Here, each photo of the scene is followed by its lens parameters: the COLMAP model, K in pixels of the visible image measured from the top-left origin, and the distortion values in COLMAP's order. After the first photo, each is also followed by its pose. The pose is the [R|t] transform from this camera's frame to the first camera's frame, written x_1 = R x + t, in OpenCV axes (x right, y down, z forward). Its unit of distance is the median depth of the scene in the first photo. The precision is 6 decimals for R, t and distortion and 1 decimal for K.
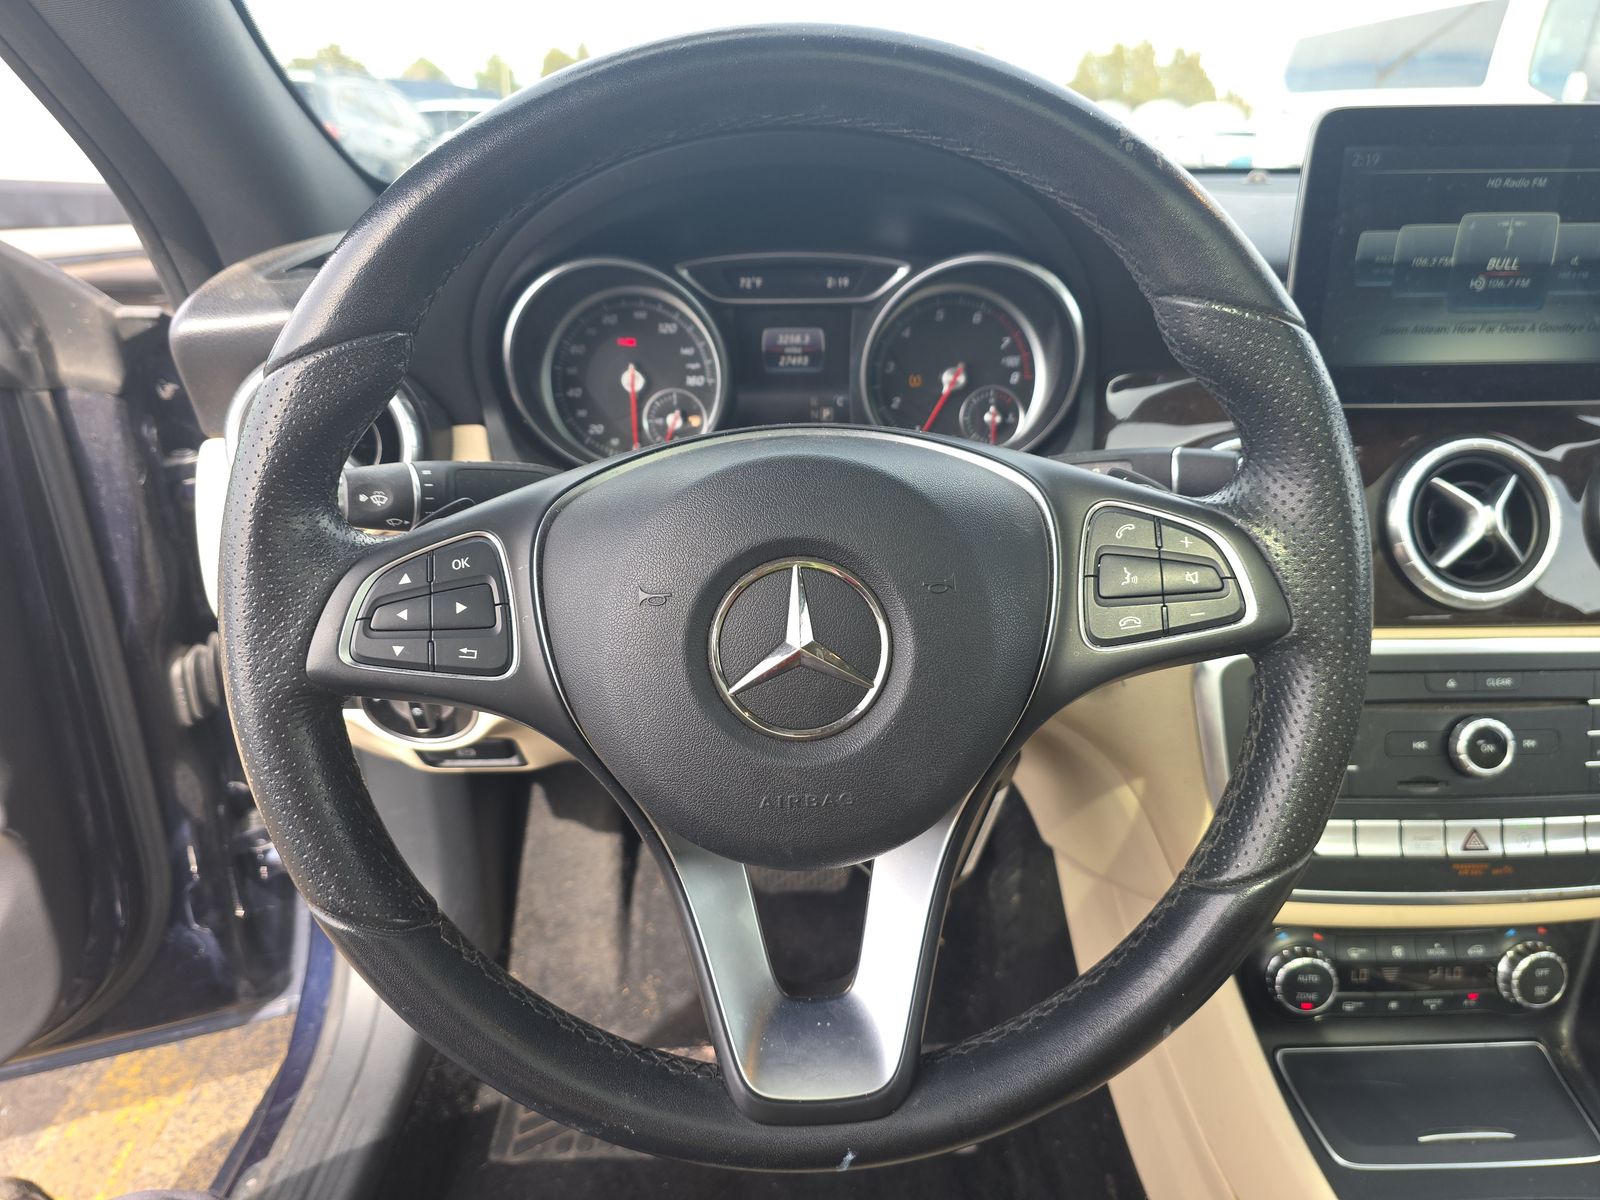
lens RADIAL K [[1119.6, 0, 804.6], [0, 1119.6, 592.9], [0, 0, 1]] dist [0.088140, -0.087381]
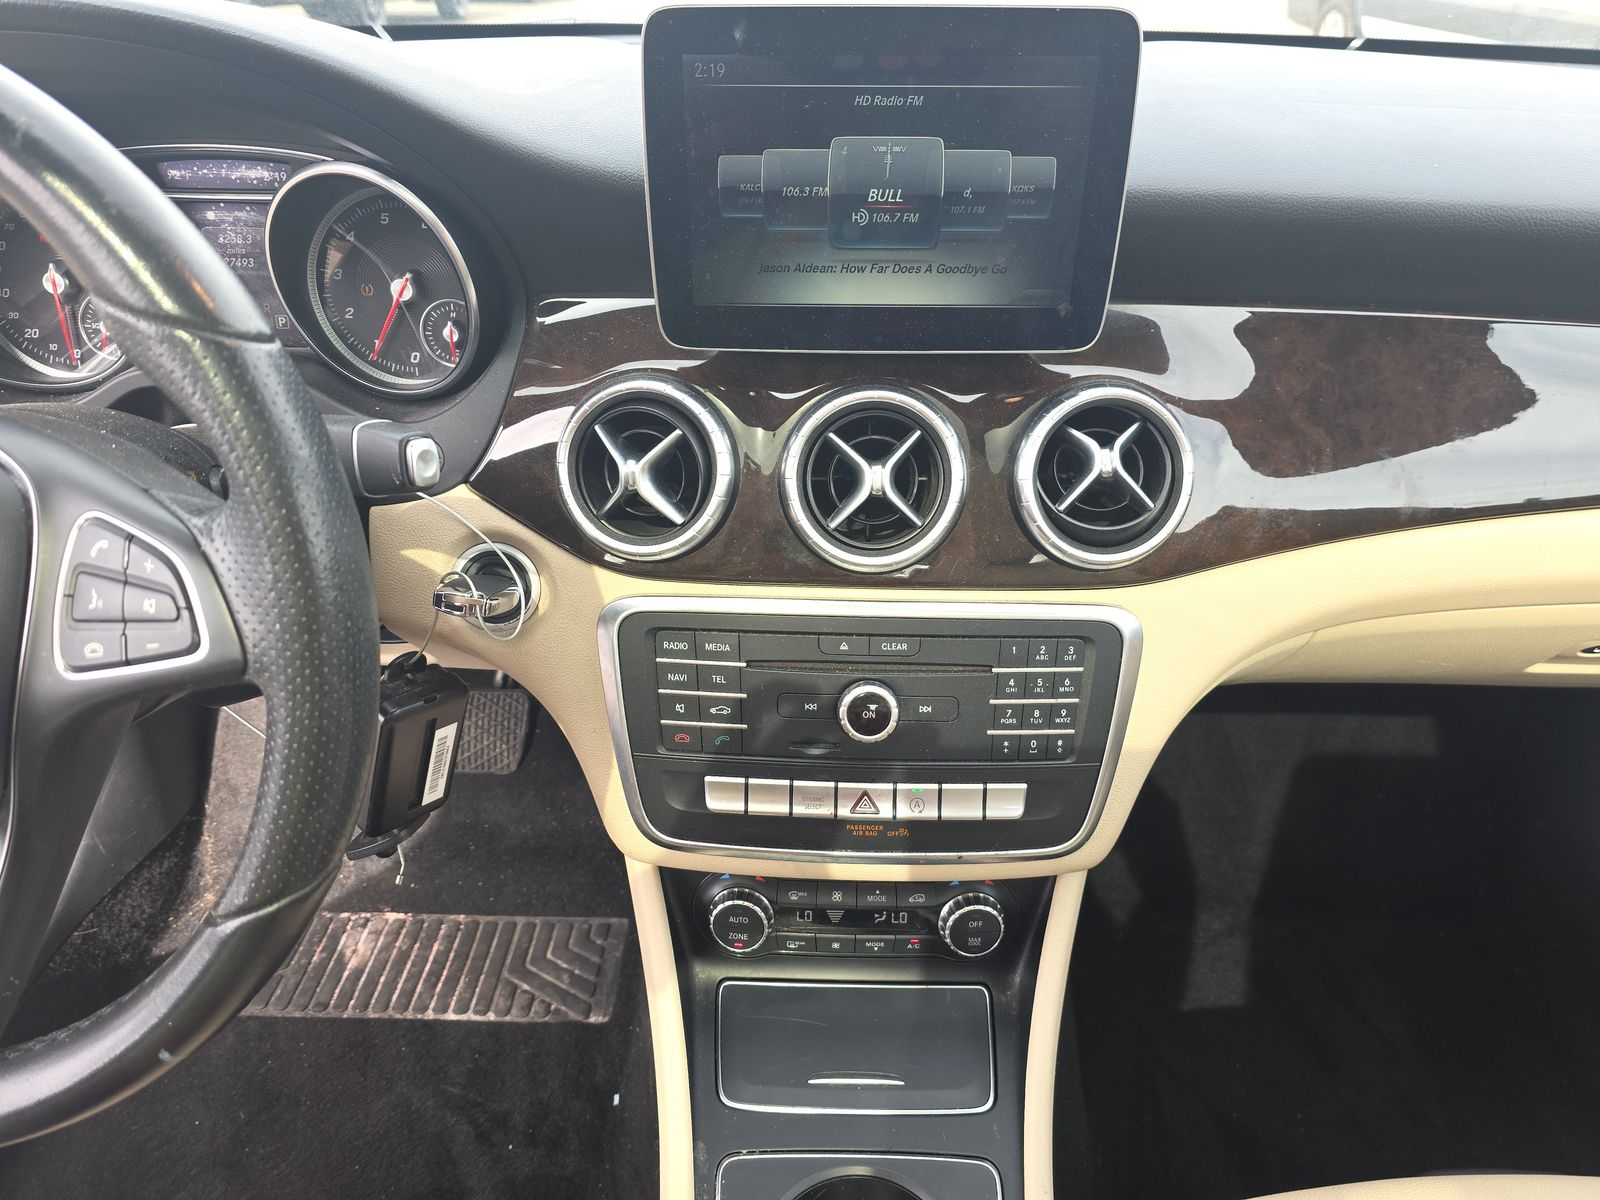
lens RADIAL K [[1119.6, 0, 804.6], [0, 1119.6, 592.9], [0, 0, 1]] dist [0.088140, -0.087381]
pose [[0.998129, 0.035534, -0.049765, 0.528894], [-0.026987, 0.986267, 0.162938, -0.108668], [0.054872, -0.161290, 0.985380, 0.067647]]
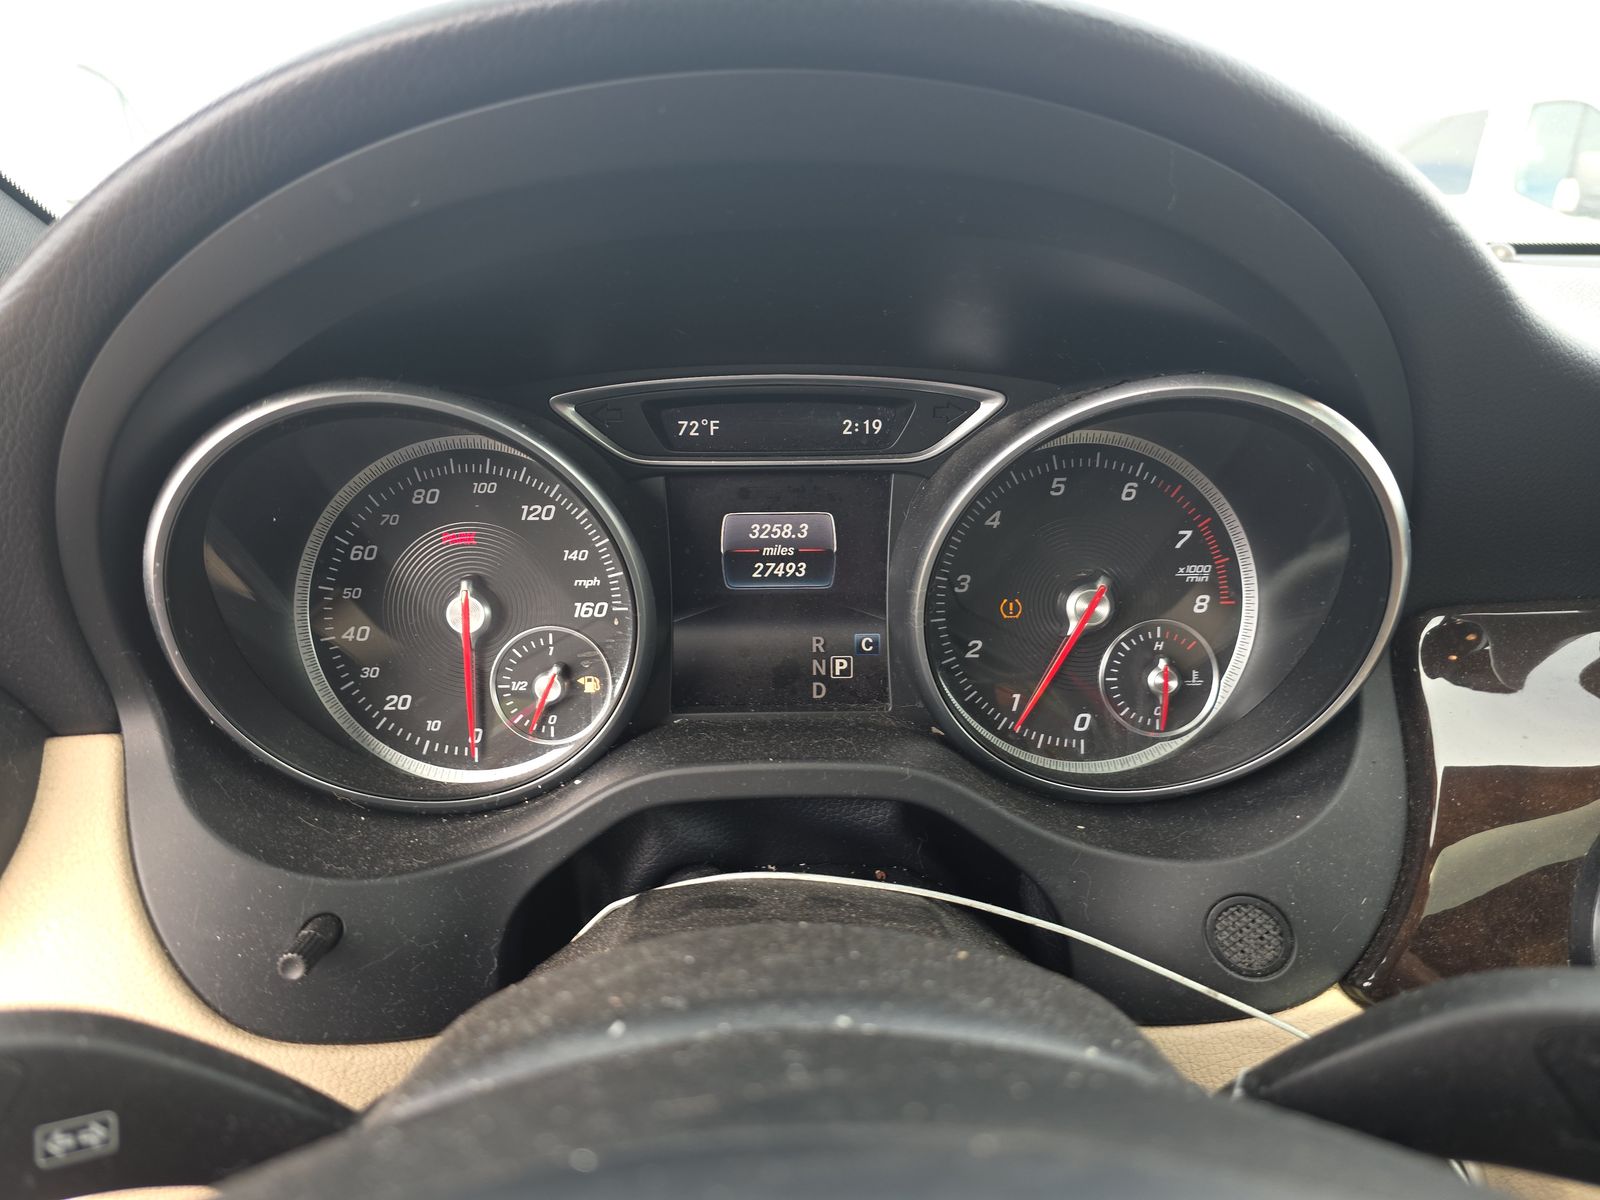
lens RADIAL K [[1119.6, 0, 804.6], [0, 1119.6, 592.9], [0, 0, 1]] dist [0.088140, -0.087381]
pose [[0.999997, -0.001548, -0.001658, 0.003295], [0.001363, 0.994333, -0.106297, -0.145152], [0.001813, 0.106295, 0.994333, 0.494359]]
